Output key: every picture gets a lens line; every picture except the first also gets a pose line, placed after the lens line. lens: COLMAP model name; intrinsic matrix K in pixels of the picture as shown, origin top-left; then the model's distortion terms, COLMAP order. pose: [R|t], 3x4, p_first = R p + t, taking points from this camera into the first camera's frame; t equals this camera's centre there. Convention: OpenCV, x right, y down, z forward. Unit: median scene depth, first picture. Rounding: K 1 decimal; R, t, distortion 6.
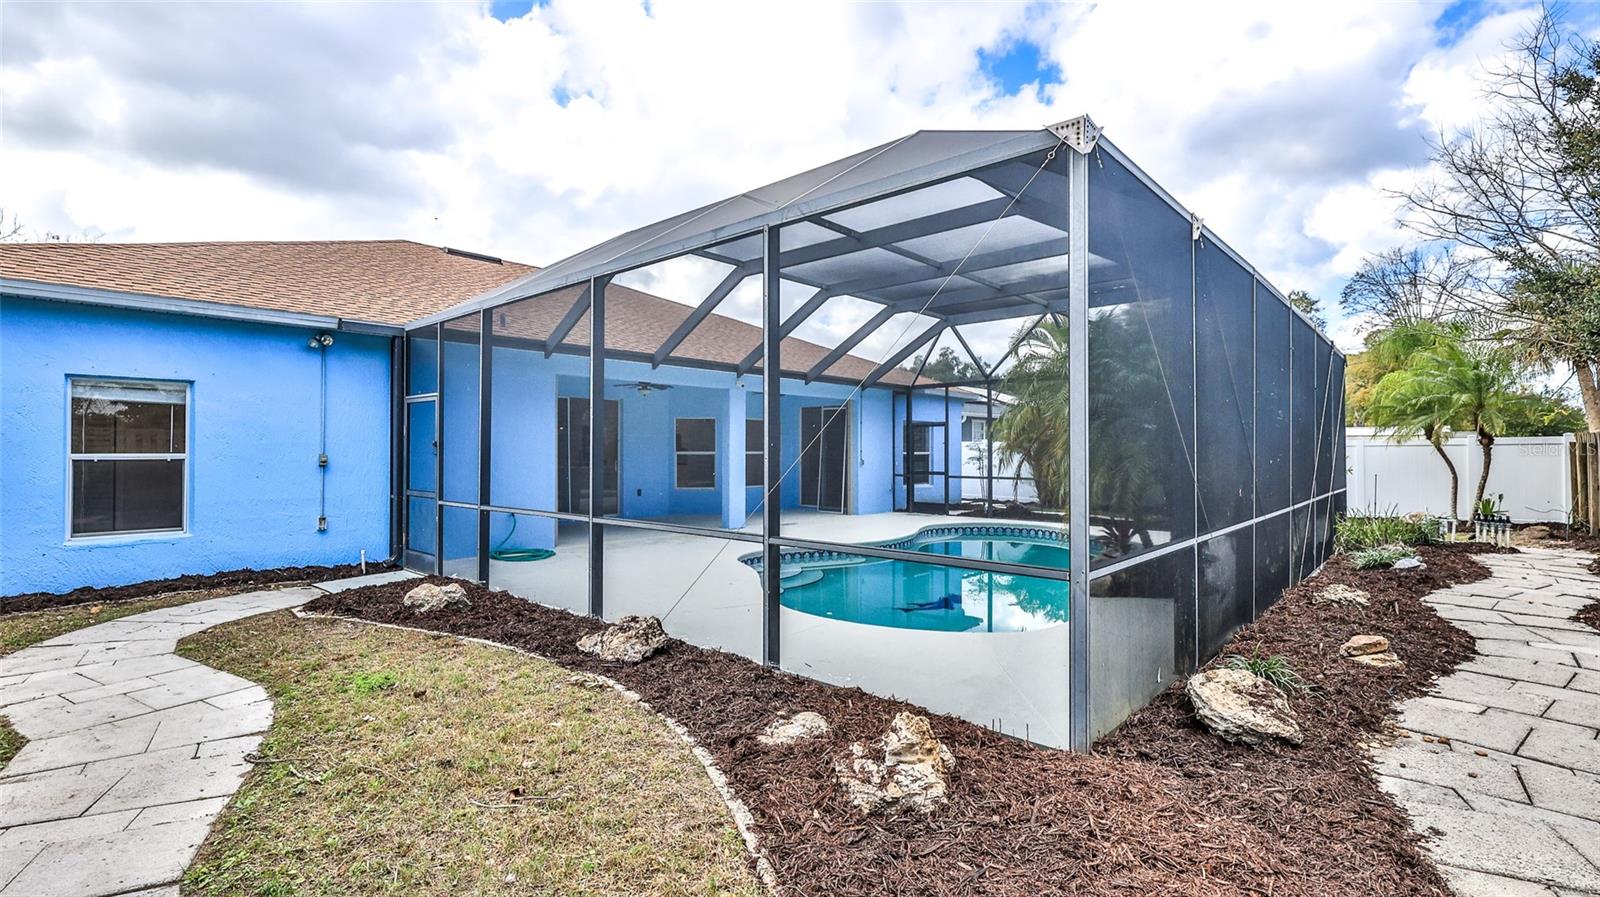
lens RADIAL K [[708.0, 0, 800.0], [0, 708.0, 448.5], [0, 0, 1]] dist [0.000295, 0.000303]
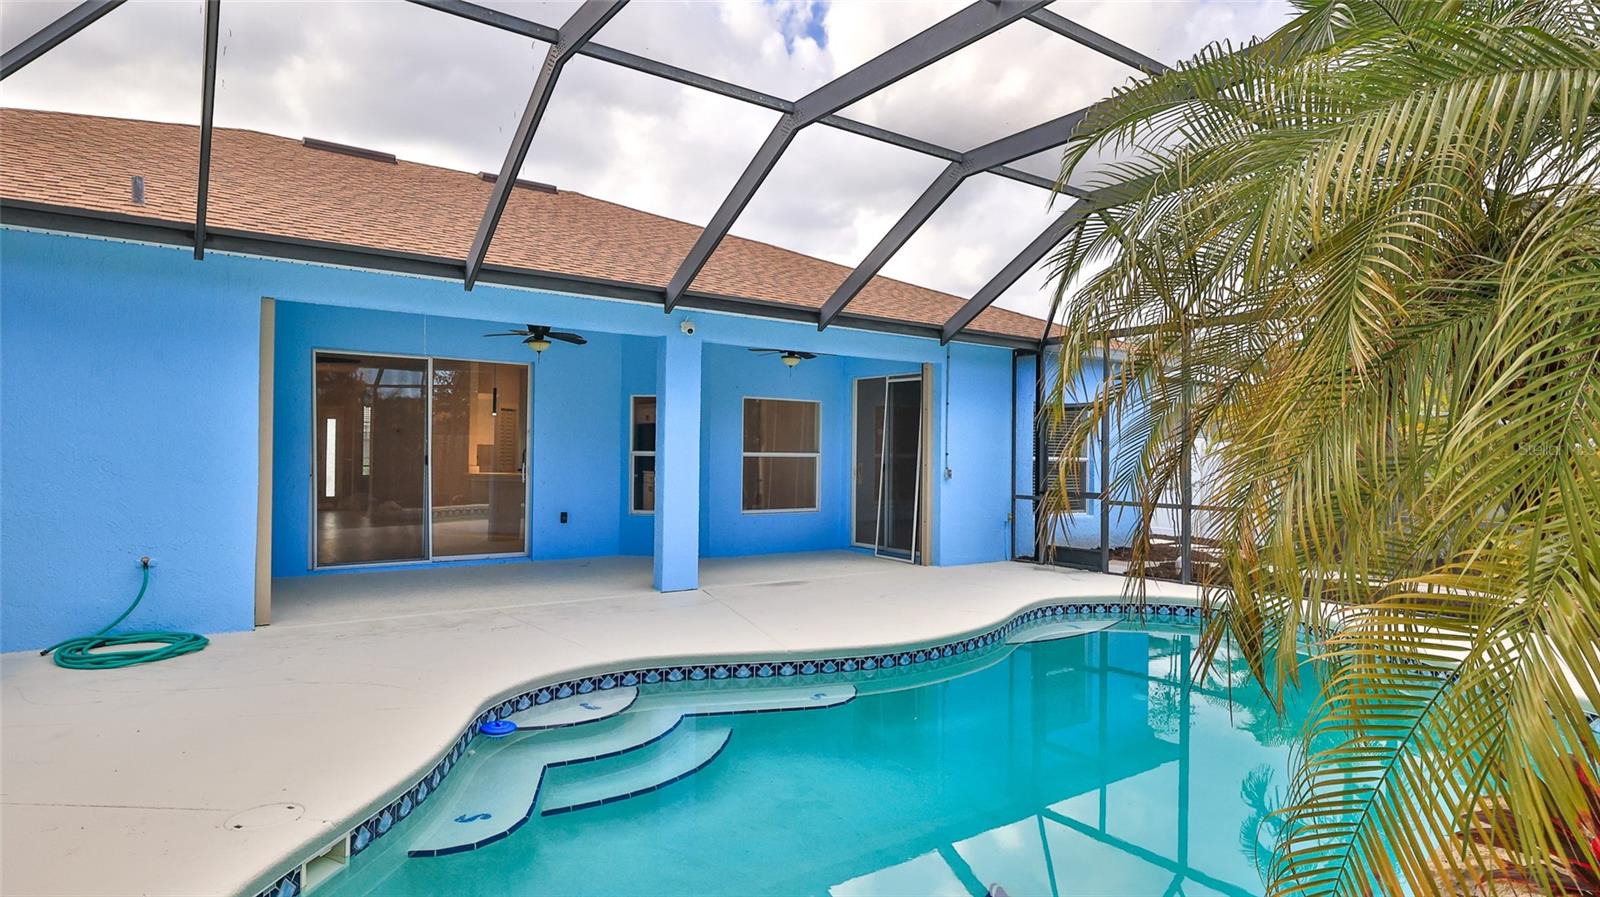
lens RADIAL K [[885.3, 0, 800.0], [0, 885.3, 448.5], [0, 0, 1]] dist [-0.013620, -0.000078]
pose [[0.974925, 0.011211, -0.222253, 0.124643], [-0.011280, 0.999936, 0.000959, 0.000000], [0.222249, 0.001572, 0.974989, 0.270502]]
